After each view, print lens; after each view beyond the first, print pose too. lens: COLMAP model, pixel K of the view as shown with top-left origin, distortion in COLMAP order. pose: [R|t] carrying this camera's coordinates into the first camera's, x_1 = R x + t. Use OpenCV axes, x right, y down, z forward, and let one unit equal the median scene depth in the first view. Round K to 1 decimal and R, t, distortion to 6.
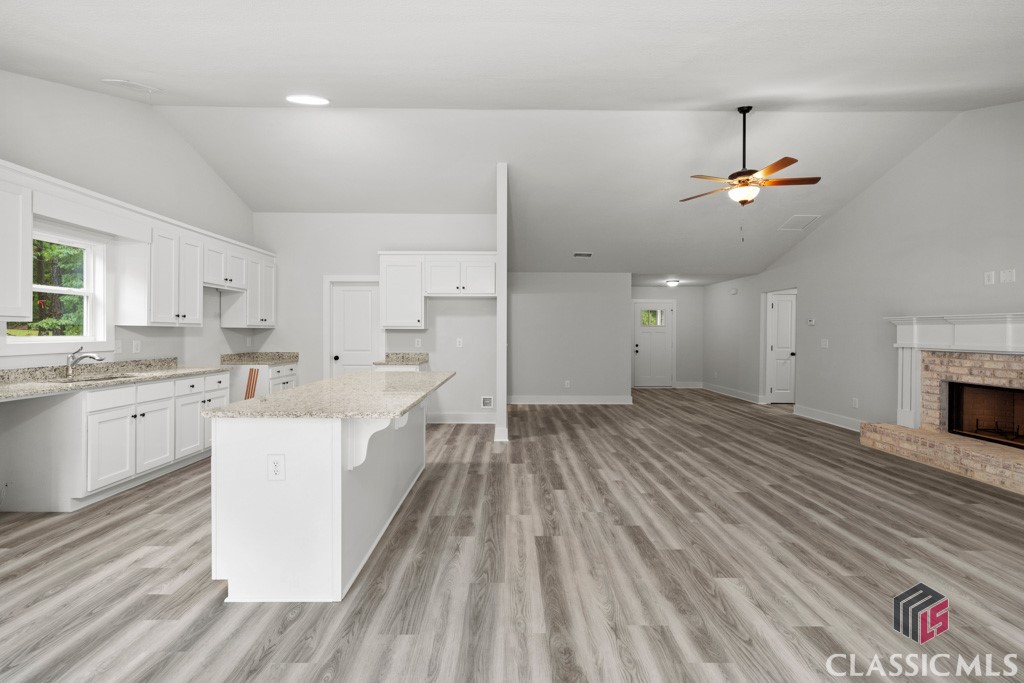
lens RADIAL K [[429.9, 0, 509.7], [0, 429.9, 334.2], [0, 0, 1]] dist [0.002034, -0.000110]
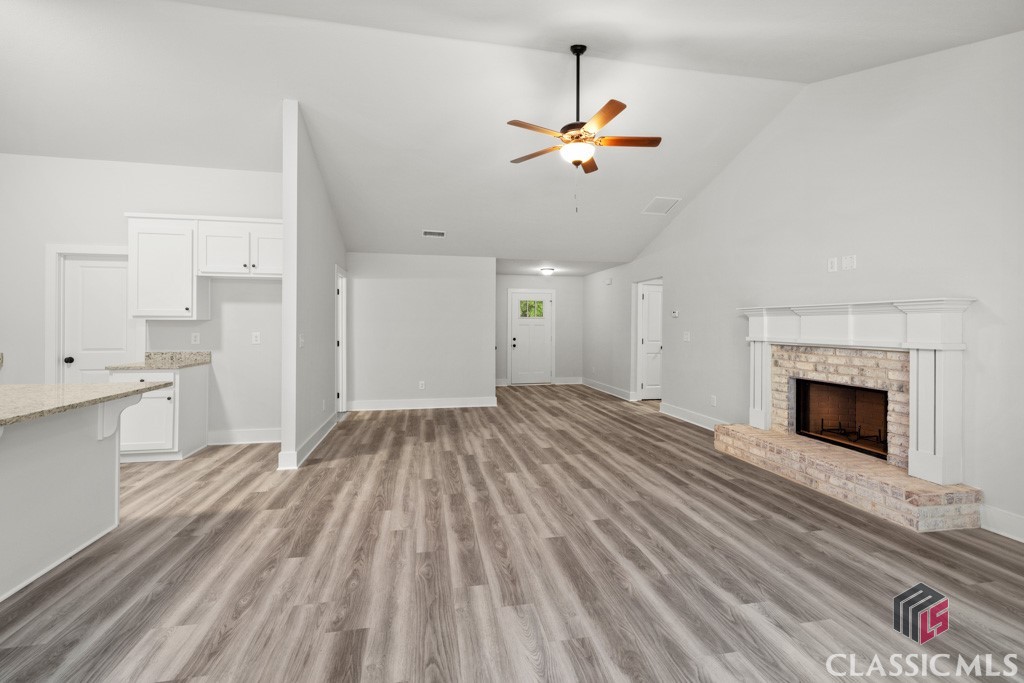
lens RADIAL K [[432.3, 0, 508.0], [0, 432.3, 324.7], [0, 0, 1]] dist [0.000252, 0.000103]
pose [[0.982269, 0.000193, 0.187476, 0.261215], [0.000858, 0.999984, -0.005528, 0.001024], [-0.187474, 0.005591, 0.982254, 0.225457]]
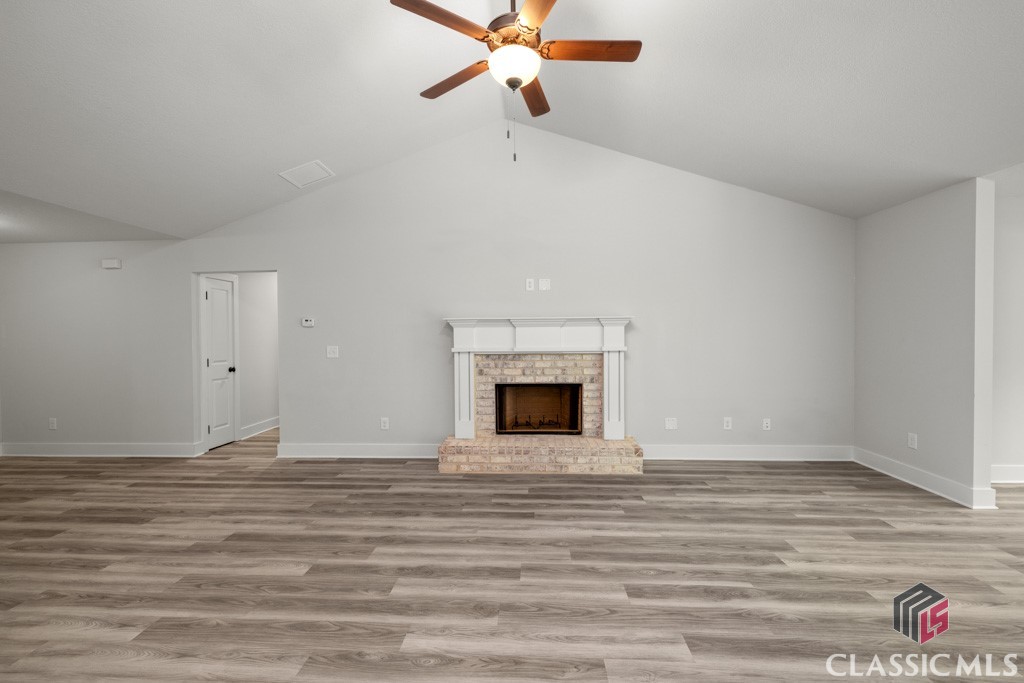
lens RADIAL K [[434.2, 0, 505.6], [0, 434.2, 345.0], [0, 0, 1]] dist [-0.000595, -0.000092]
pose [[0.071130, -0.024267, 0.997172, 0.012587], [0.014469, 0.999624, 0.023294, -0.004507], [-0.997362, 0.012771, 0.071455, 0.965700]]
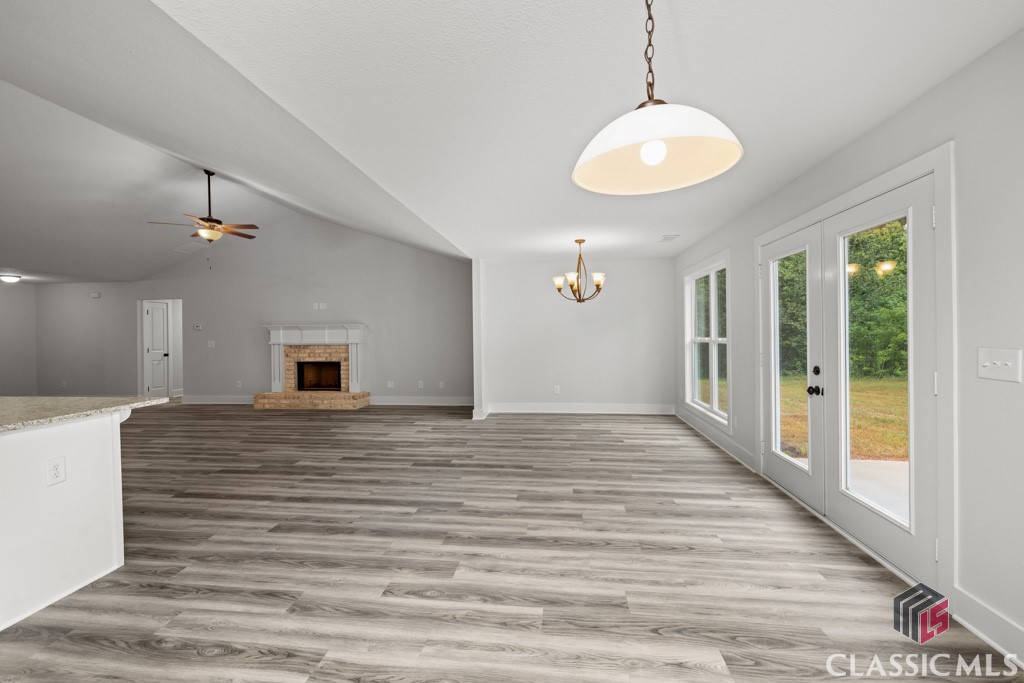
lens RADIAL K [[433.8, 0, 509.3], [0, 433.8, 333.5], [0, 0, 1]] dist [-0.000154, 0.000004]
pose [[0.126566, -0.007386, 0.991931, -0.694010], [0.017030, 0.999841, 0.005272, -0.003380], [-0.991812, 0.016225, 0.126672, -0.105418]]
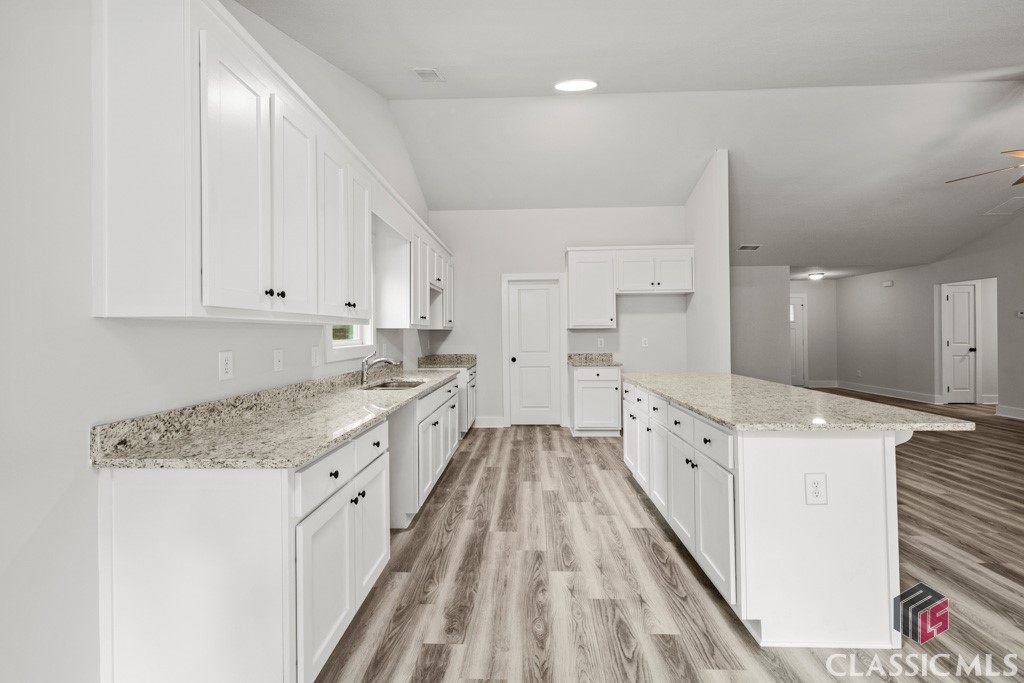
lens RADIAL K [[429.9, 0, 509.7], [0, 429.9, 334.2], [0, 0, 1]] dist [0.002034, -0.000110]
pose [[0.998779, -0.014855, -0.047123, -0.533752], [0.014845, 0.999890, -0.000560, -0.002423], [0.047126, -0.000140, 0.998889, 0.057825]]
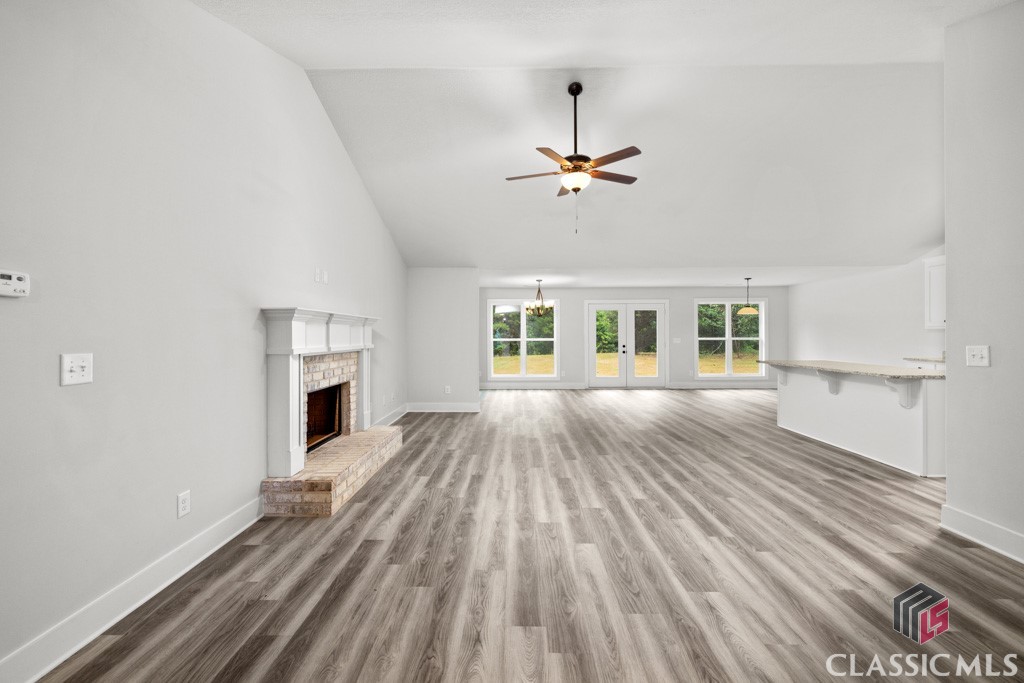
lens RADIAL K [[429.9, 0, 509.7], [0, 429.9, 334.2], [0, 0, 1]] dist [0.002034, -0.000110]
pose [[-0.999843, -0.001537, 0.017637, 0.659741], [-0.001507, 0.999997, 0.001737, -0.001544], [-0.017640, 0.001710, -0.999843, 1.896792]]
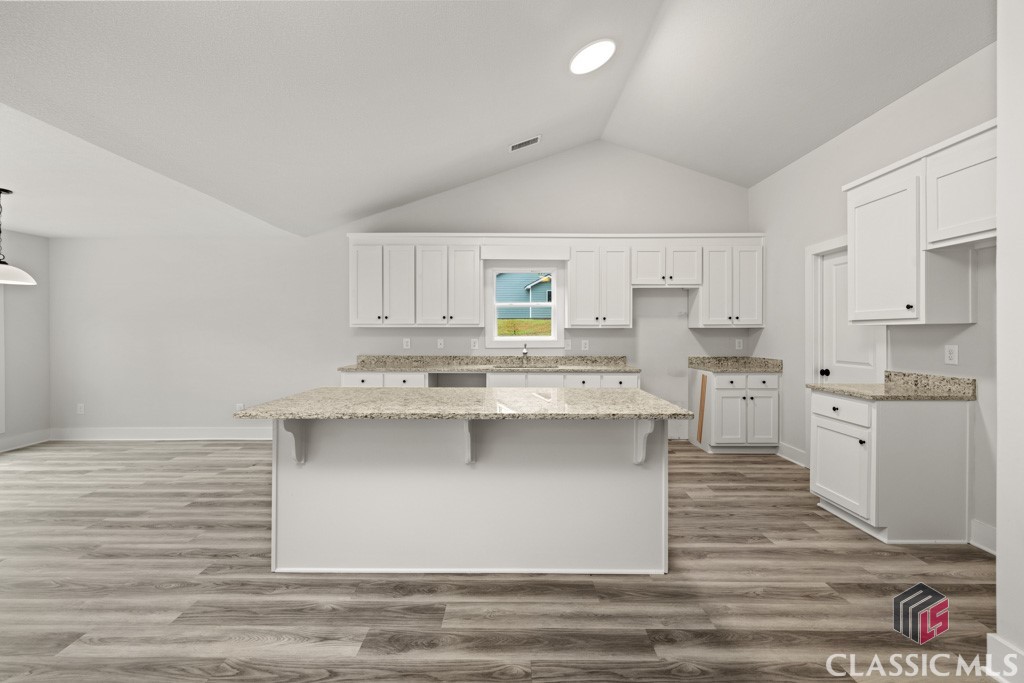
lens RADIAL K [[429.9, 0, 509.7], [0, 429.9, 334.2], [0, 0, 1]] dist [0.002034, -0.000110]
pose [[-0.010141, -0.001909, -0.999947, 0.348210], [-0.002486, 0.999995, -0.001884, 0.000852], [0.999945, 0.002467, -0.010145, 0.784133]]
